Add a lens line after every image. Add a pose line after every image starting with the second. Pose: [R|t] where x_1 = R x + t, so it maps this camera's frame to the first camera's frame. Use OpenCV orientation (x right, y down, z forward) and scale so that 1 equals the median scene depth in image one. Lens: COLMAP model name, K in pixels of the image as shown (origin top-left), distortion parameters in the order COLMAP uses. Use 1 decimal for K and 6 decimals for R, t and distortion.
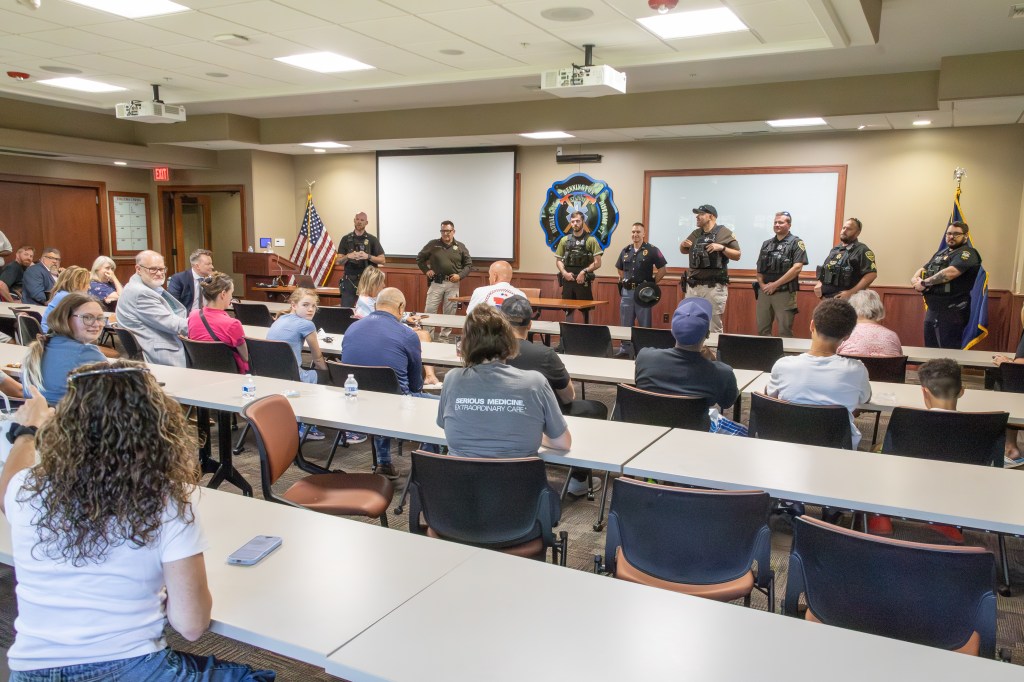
lens RADIAL K [[817.7, 0, 511.2], [0, 817.7, 355.2], [0, 0, 1]] dist [0.030031, -0.001682]
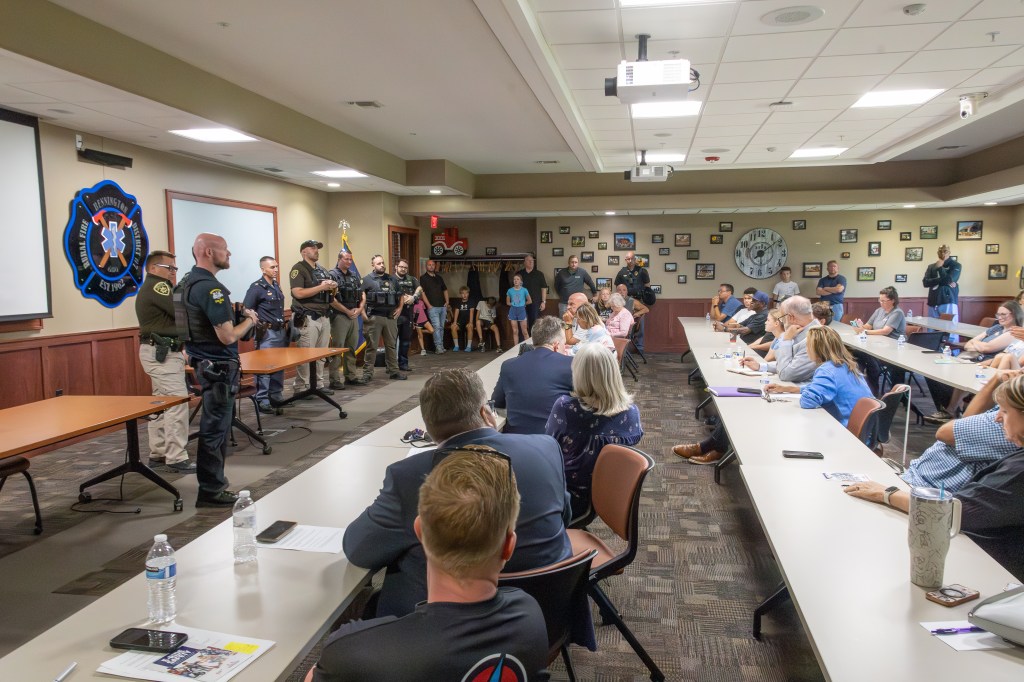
lens RADIAL K [[817.7, 0, 511.2], [0, 817.7, 355.2], [0, 0, 1]] dist [0.030031, -0.001682]
pose [[-0.303130, -0.111154, 0.946444, -0.681903], [0.140238, 0.977157, 0.159677, -0.142435], [-0.942574, 0.181130, -0.280618, 0.901168]]
